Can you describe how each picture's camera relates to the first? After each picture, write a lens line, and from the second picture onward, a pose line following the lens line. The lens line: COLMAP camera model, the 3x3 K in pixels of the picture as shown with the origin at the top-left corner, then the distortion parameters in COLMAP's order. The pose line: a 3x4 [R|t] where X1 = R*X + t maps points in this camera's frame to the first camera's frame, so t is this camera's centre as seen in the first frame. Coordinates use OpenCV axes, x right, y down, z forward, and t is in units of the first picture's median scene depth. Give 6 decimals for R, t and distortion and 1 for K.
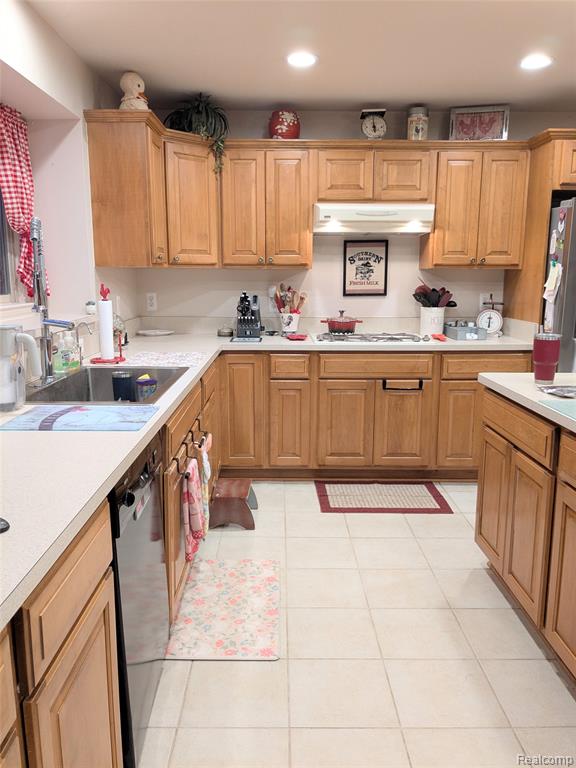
lens RADIAL K [[613.7, 0, 285.2], [0, 613.7, 382.1], [0, 0, 1]] dist [0.035360, -0.064965]
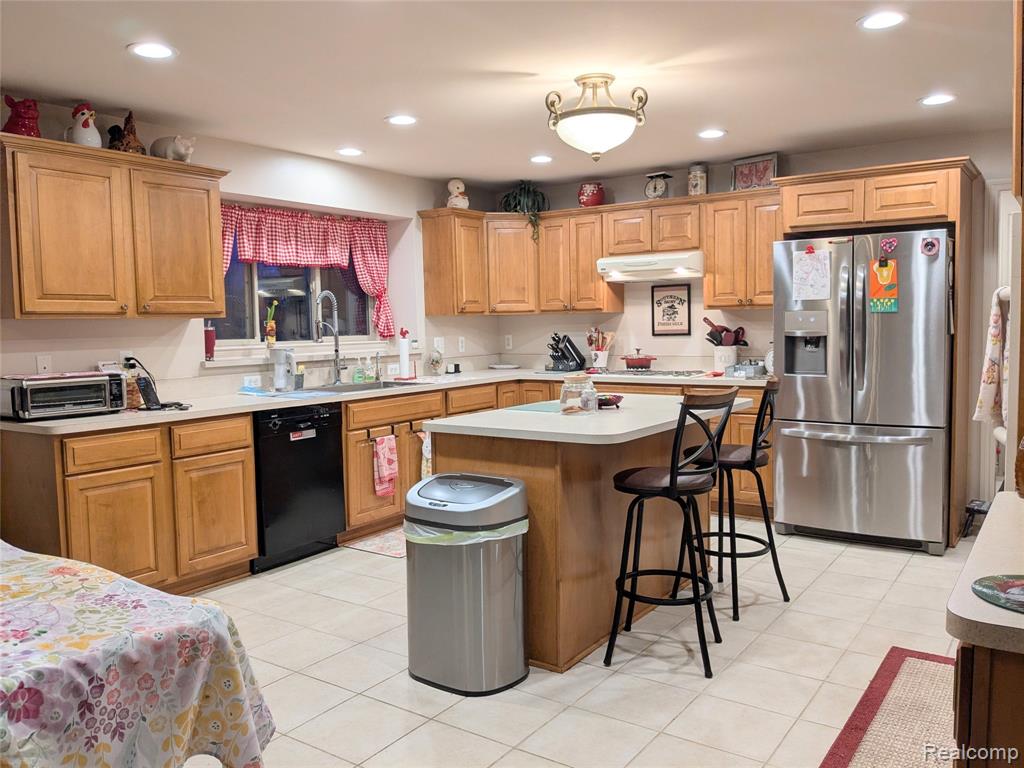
lens RADIAL K [[818.2, 0, 517.9], [0, 818.2, 378.1], [0, 0, 1]] dist [0.035360, -0.064965]
pose [[0.818895, 0.021429, -0.573544, 0.797542], [-0.079109, 0.993979, -0.075813, 0.068129], [0.568466, 0.107455, 0.815659, -0.335838]]
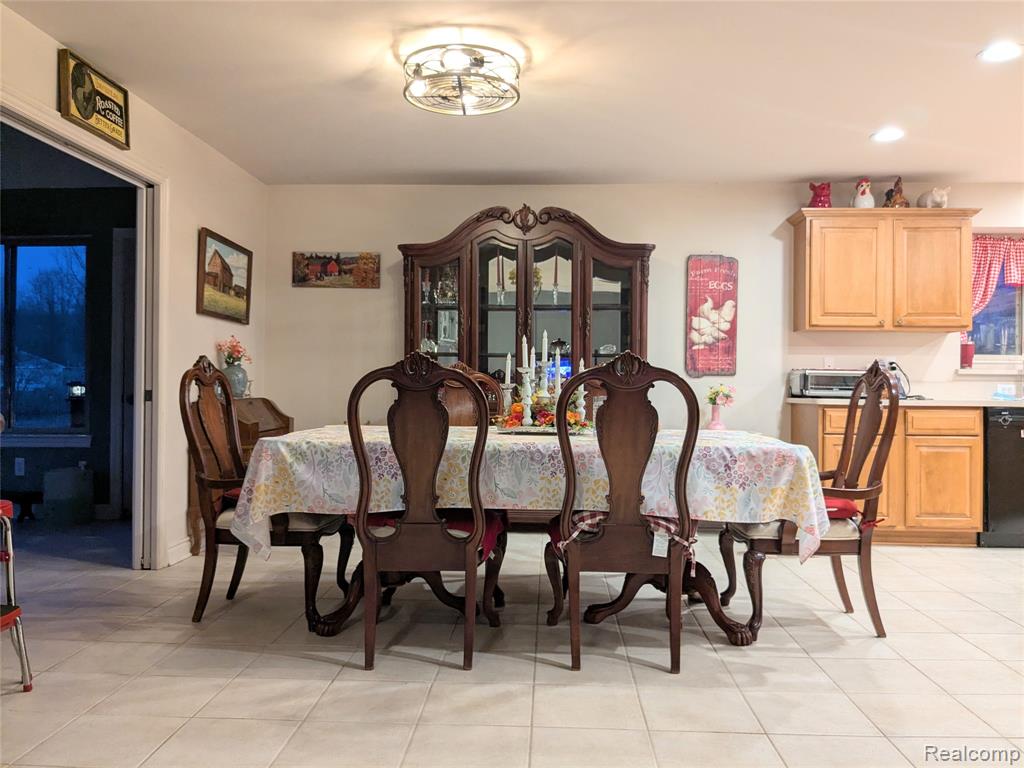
lens RADIAL K [[818.2, 0, 513.9], [0, 818.2, 385.5], [0, 0, 1]] dist [0.035360, -0.064965]
pose [[-0.048085, -0.002910, -0.998839, 1.185298], [-0.179961, 0.983657, 0.005798, 0.144172], [0.982498, 0.180031, -0.047823, -0.315613]]
